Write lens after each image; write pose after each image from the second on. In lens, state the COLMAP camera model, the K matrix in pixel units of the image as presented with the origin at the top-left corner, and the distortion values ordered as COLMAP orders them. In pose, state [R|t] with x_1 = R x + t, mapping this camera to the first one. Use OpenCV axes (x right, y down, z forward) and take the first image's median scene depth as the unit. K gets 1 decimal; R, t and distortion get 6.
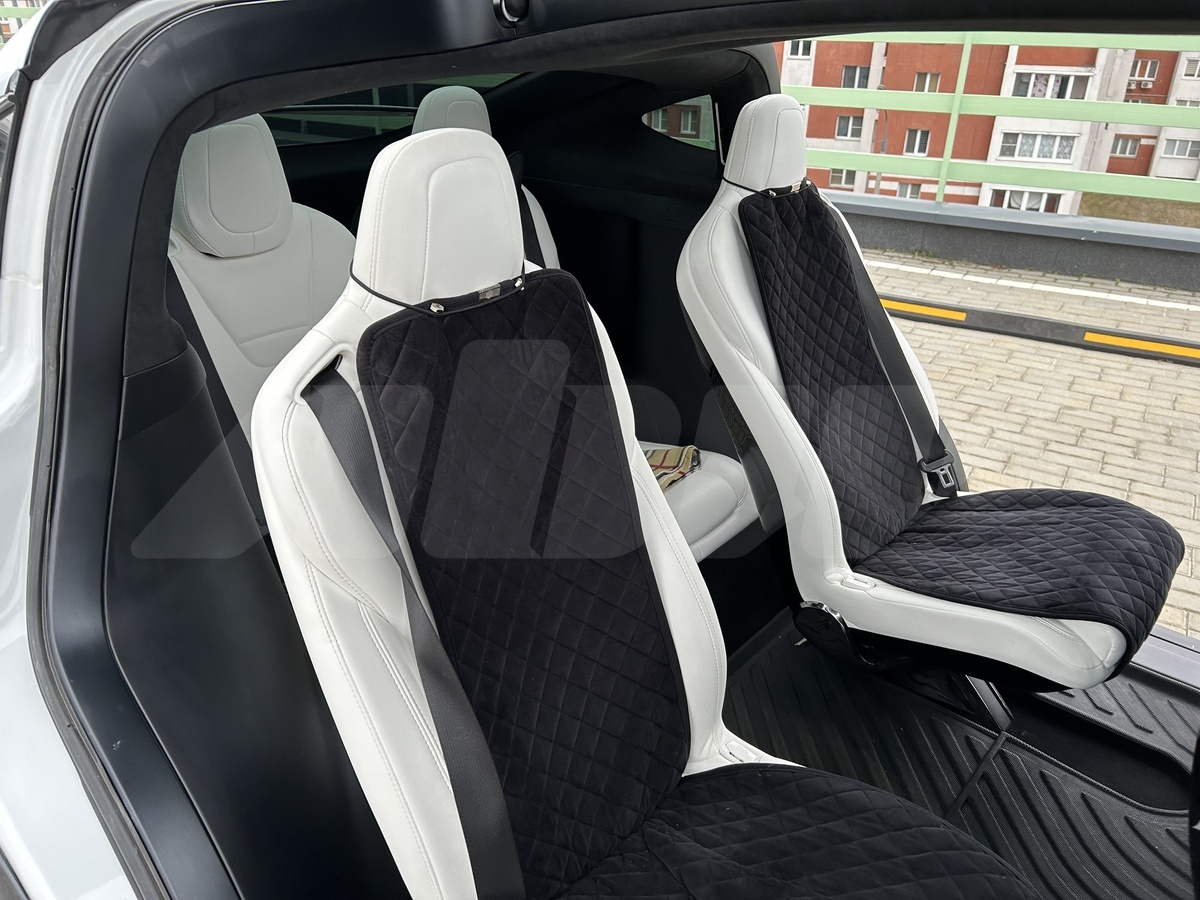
lens RADIAL K [[883.2, 0, 601.7], [0, 883.2, 445.9], [0, 0, 1]] dist [-0.003167, -0.010084]
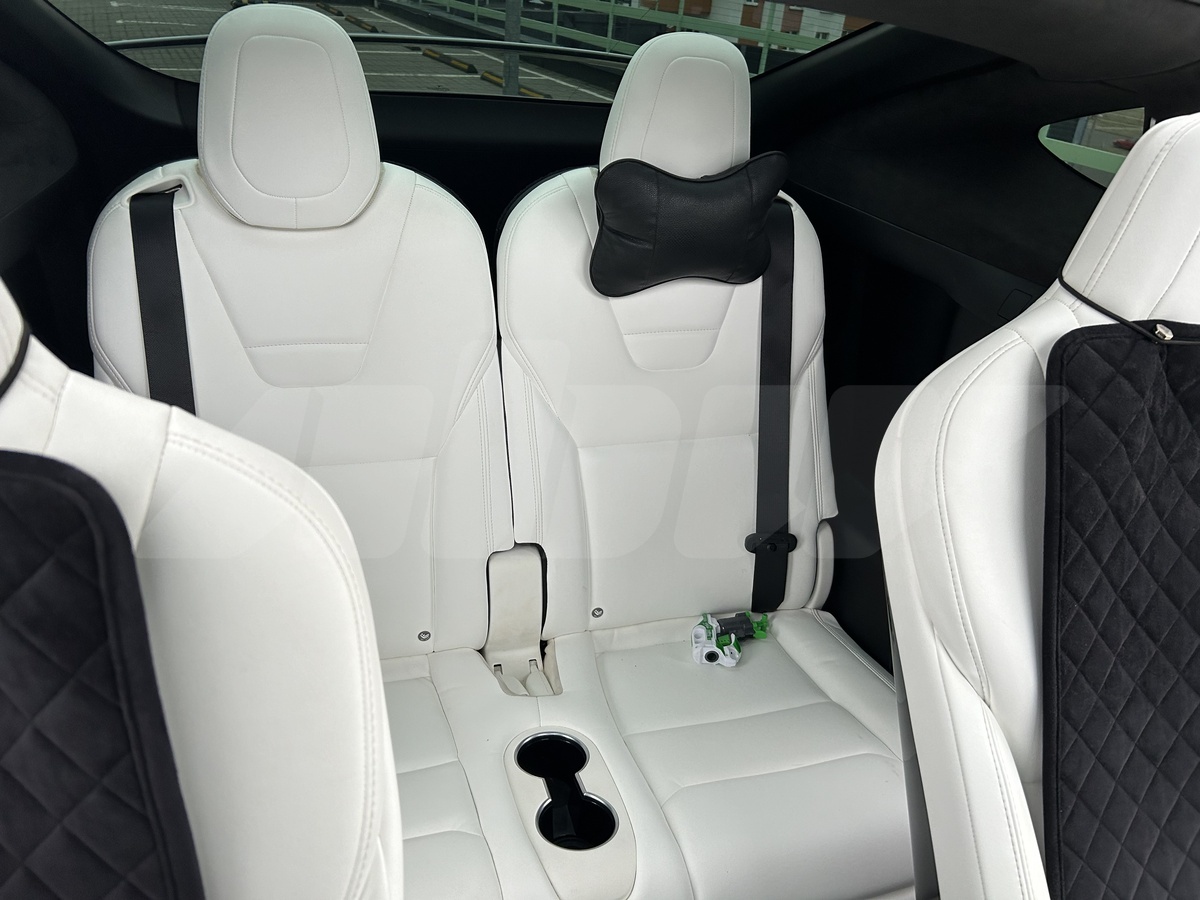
lens RADIAL K [[883.2, 0, 594.8], [0, 883.2, 446.0], [0, 0, 1]] dist [-0.003167, -0.010084]
pose [[0.854238, 0.298420, -0.425703, 0.155198], [-0.319047, 0.947436, 0.023940, -0.154575], [0.410471, 0.115369, 0.904546, 0.500645]]
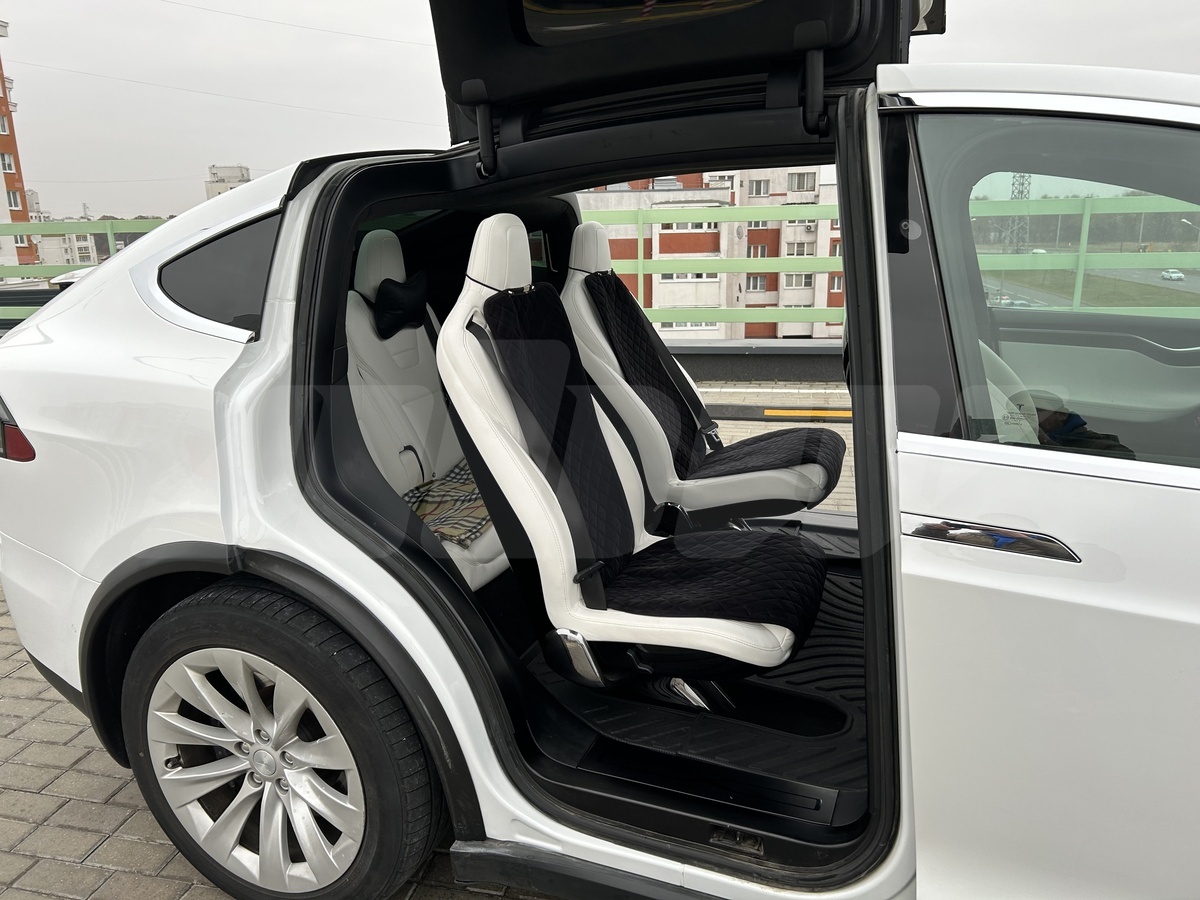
lens RADIAL K [[883.2, 0, 600.6], [0, 883.2, 454.1], [0, 0, 1]] dist [-0.003167, -0.010084]
pose [[0.939289, -0.116786, 0.322640, -0.411100], [0.179093, 0.968916, -0.170669, 0.359663], [-0.292680, 0.218090, 0.931008, -0.557582]]
